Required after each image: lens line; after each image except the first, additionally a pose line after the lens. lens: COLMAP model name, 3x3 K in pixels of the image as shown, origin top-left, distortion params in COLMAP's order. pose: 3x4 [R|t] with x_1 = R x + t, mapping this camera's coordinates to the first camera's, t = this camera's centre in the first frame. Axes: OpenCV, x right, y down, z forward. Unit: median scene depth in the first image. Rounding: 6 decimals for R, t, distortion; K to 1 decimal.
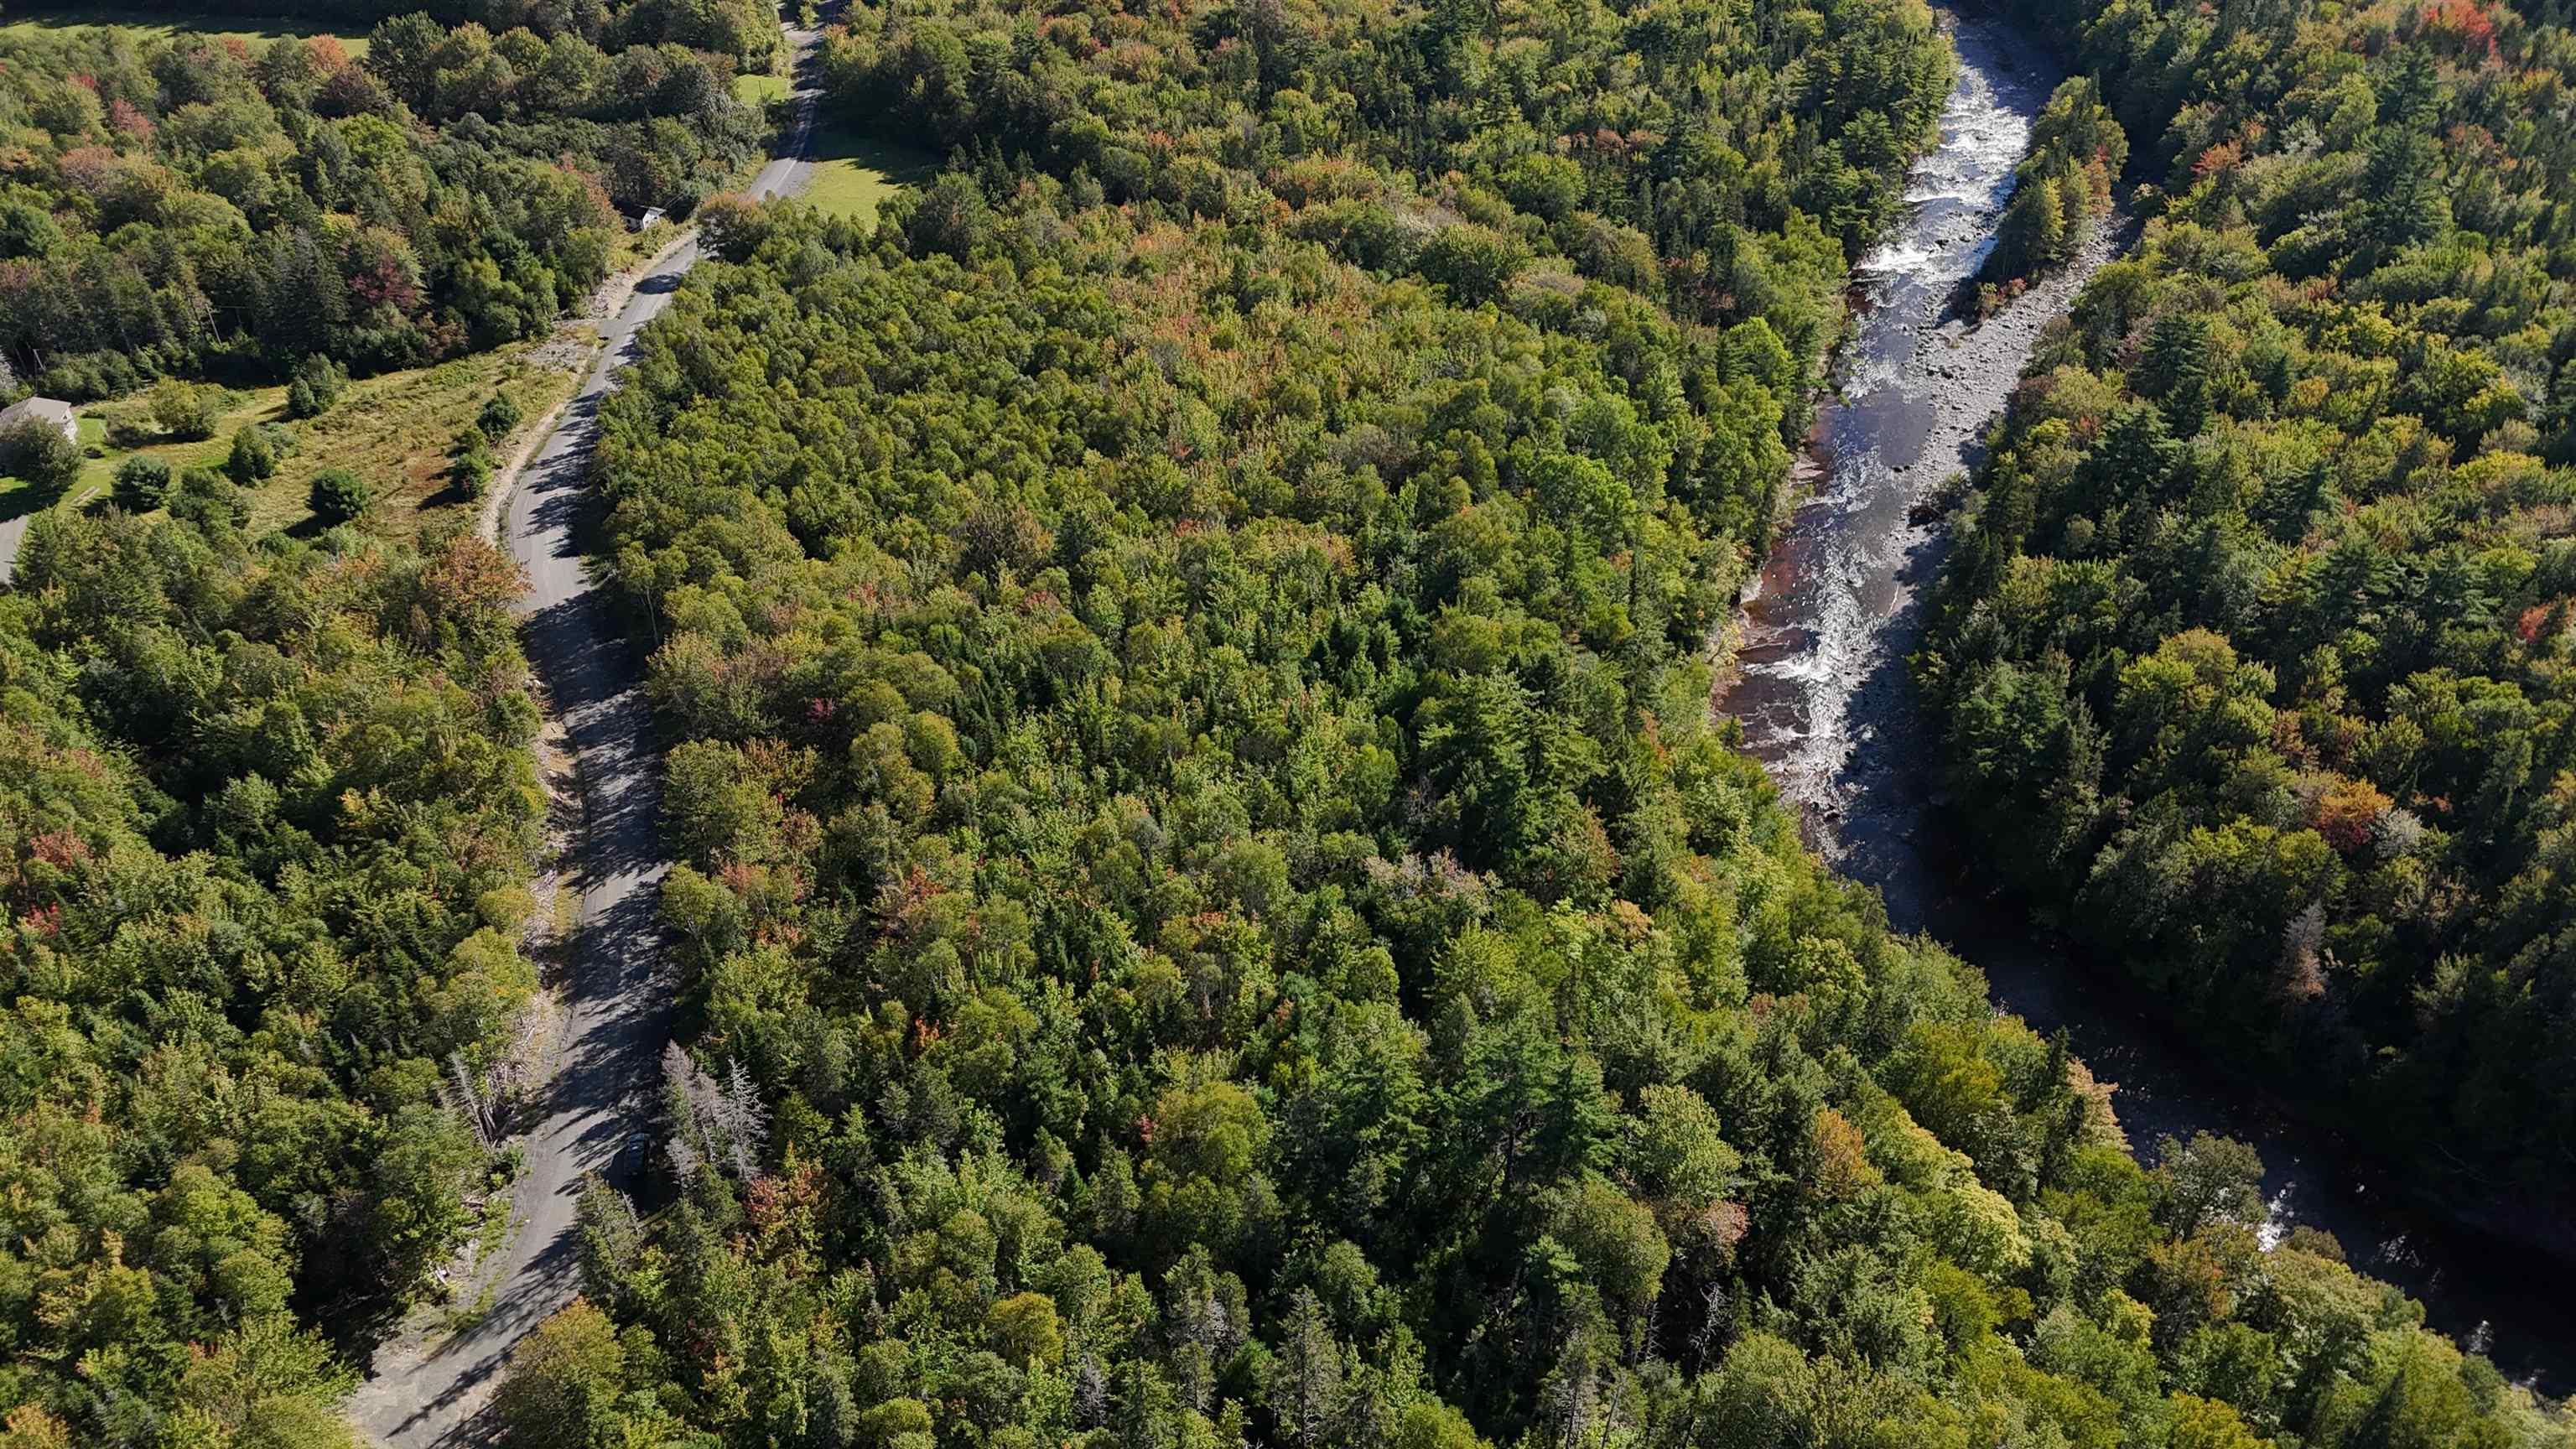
lens RADIAL K [[1957.6, 0, 1294.1], [0, 1957.6, 750.5], [0, 0, 1]] dist [0.088829, -0.089997]
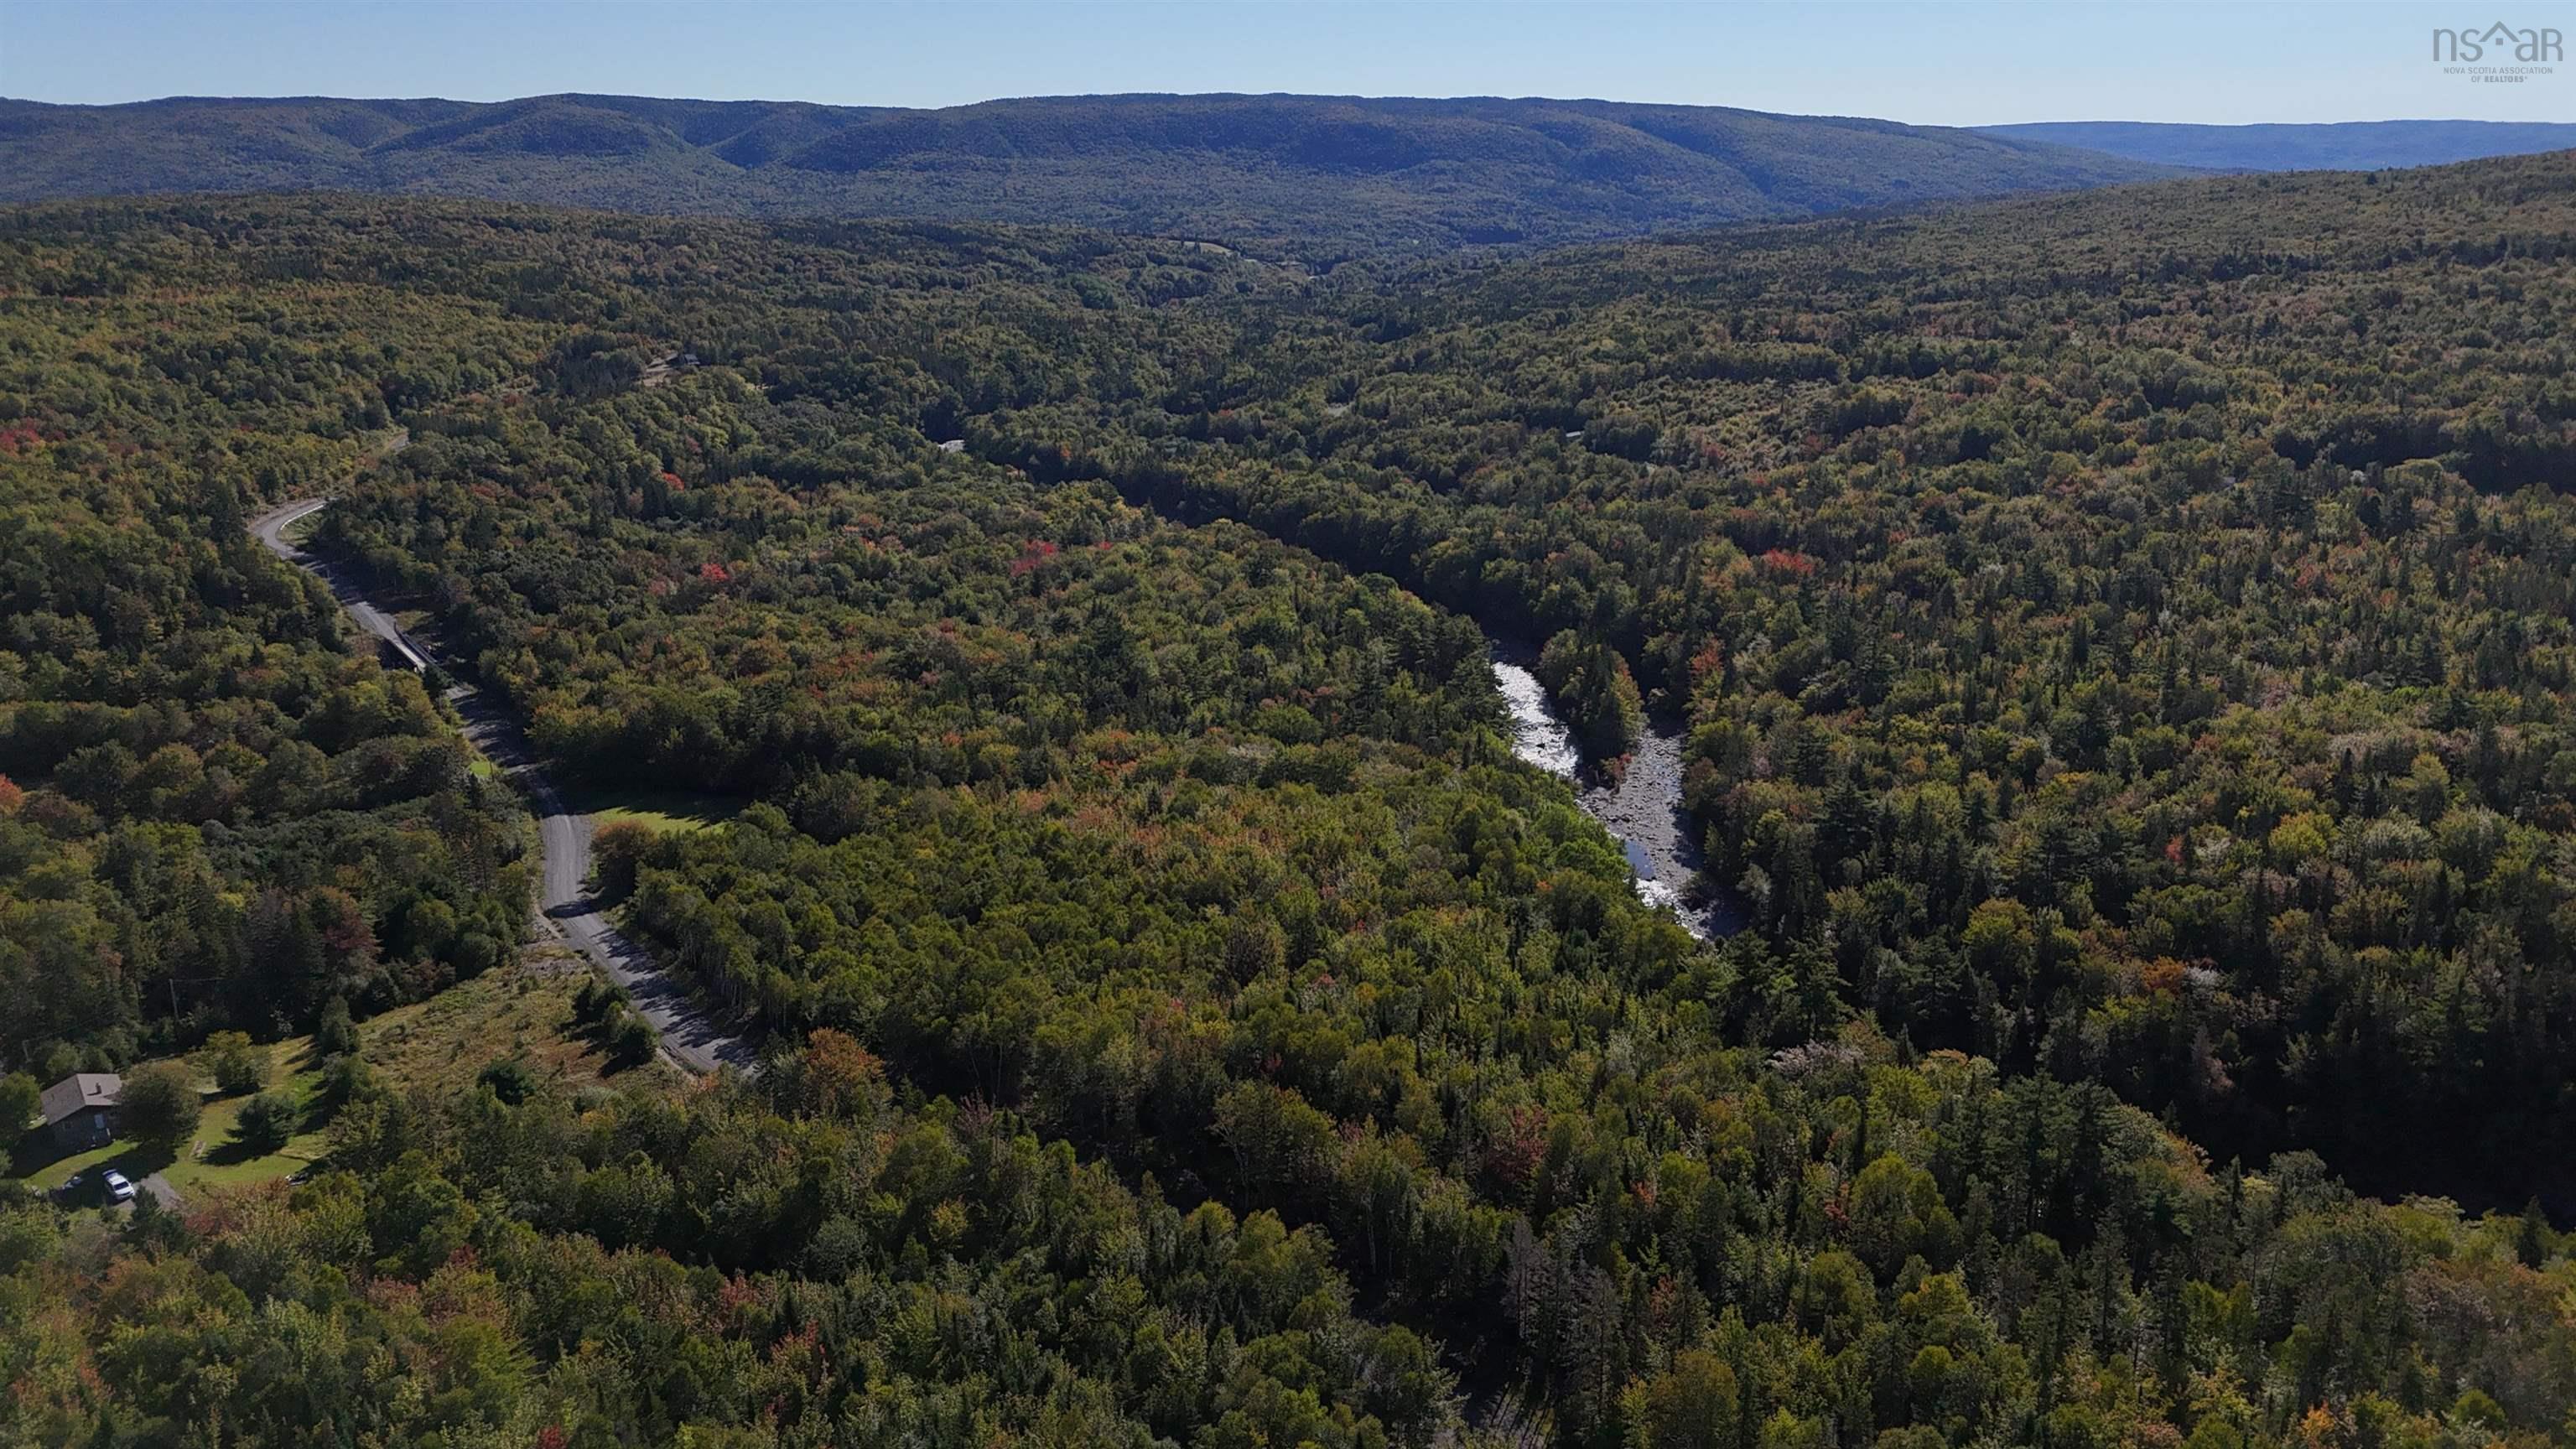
lens RADIAL K [[1957.6, 0, 1352.6], [0, 1957.6, 737.8], [0, 0, 1]] dist [0.088829, -0.089997]
pose [[0.897558, -0.128625, 0.421718, -0.430601], [0.268244, 0.918414, -0.290793, 0.099105], [-0.349908, 0.374127, 0.858833, -0.053824]]
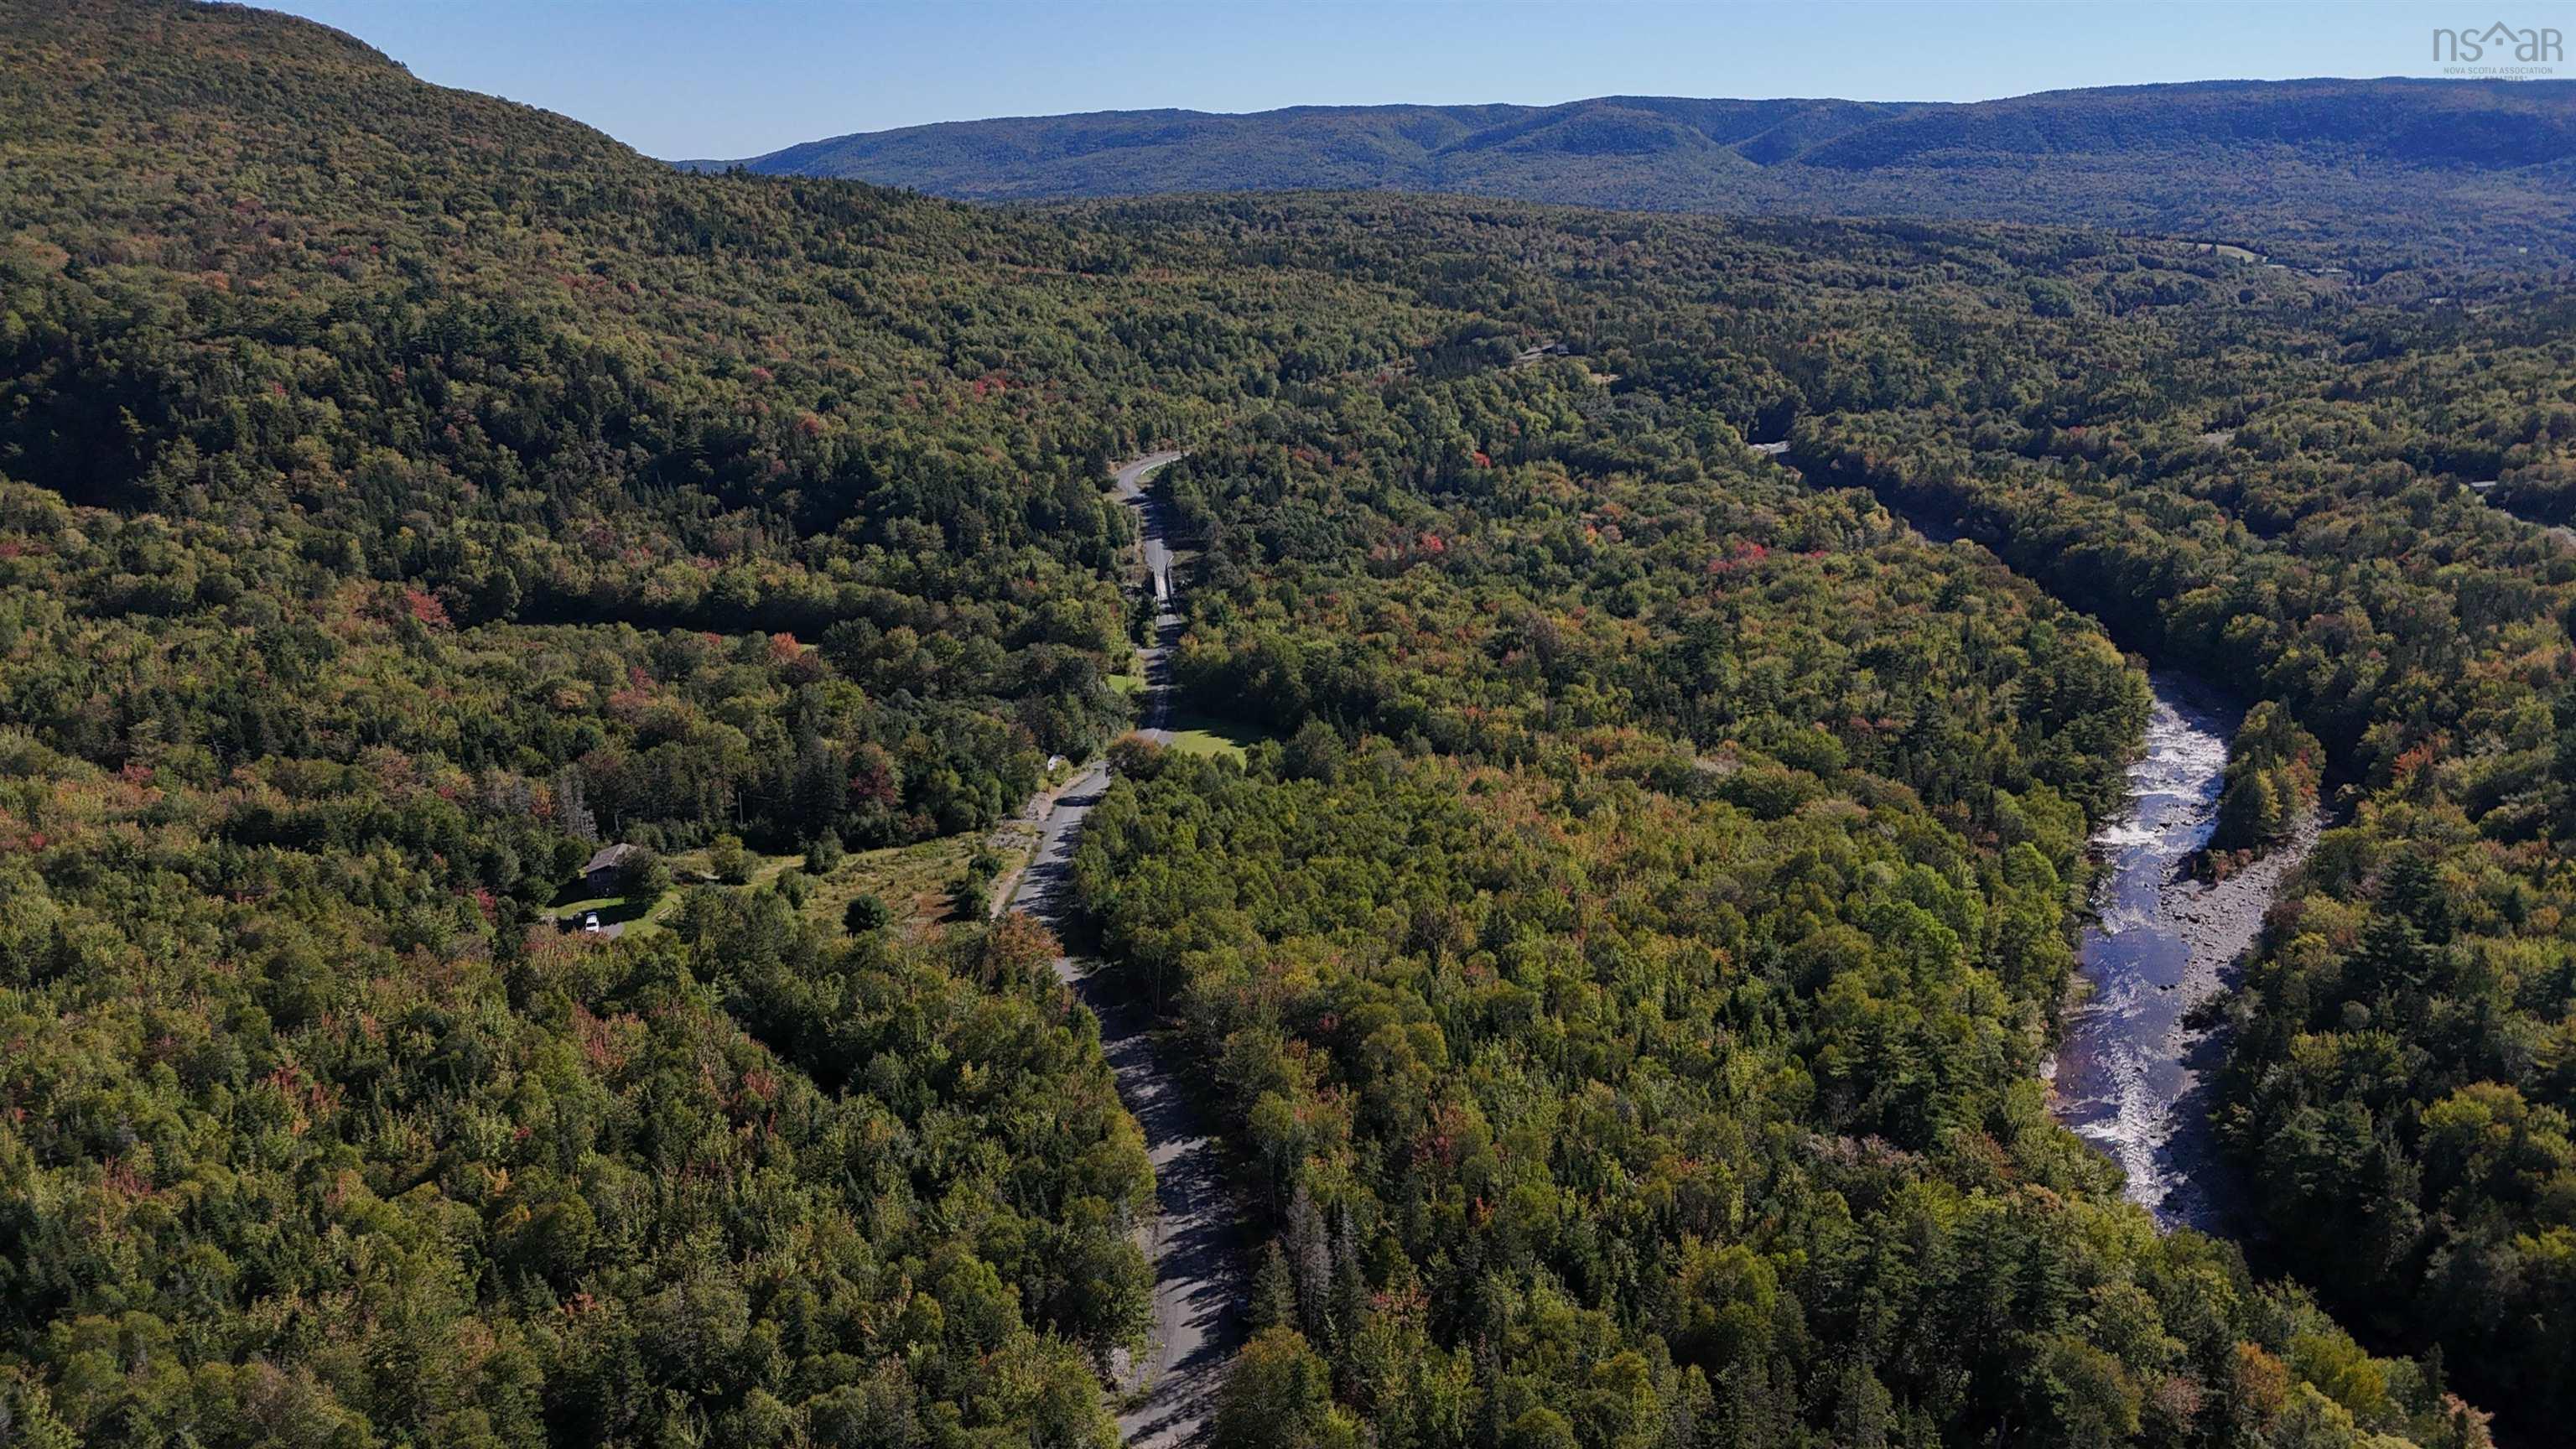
lens RADIAL K [[1957.6, 0, 1289.0], [0, 1957.6, 749.9], [0, 0, 1]] dist [0.088829, -0.089997]
pose [[0.996760, 0.024313, -0.076669, -0.113087], [-0.049178, 0.938510, -0.341732, 0.154180], [0.063646, 0.344395, 0.936665, -0.133492]]
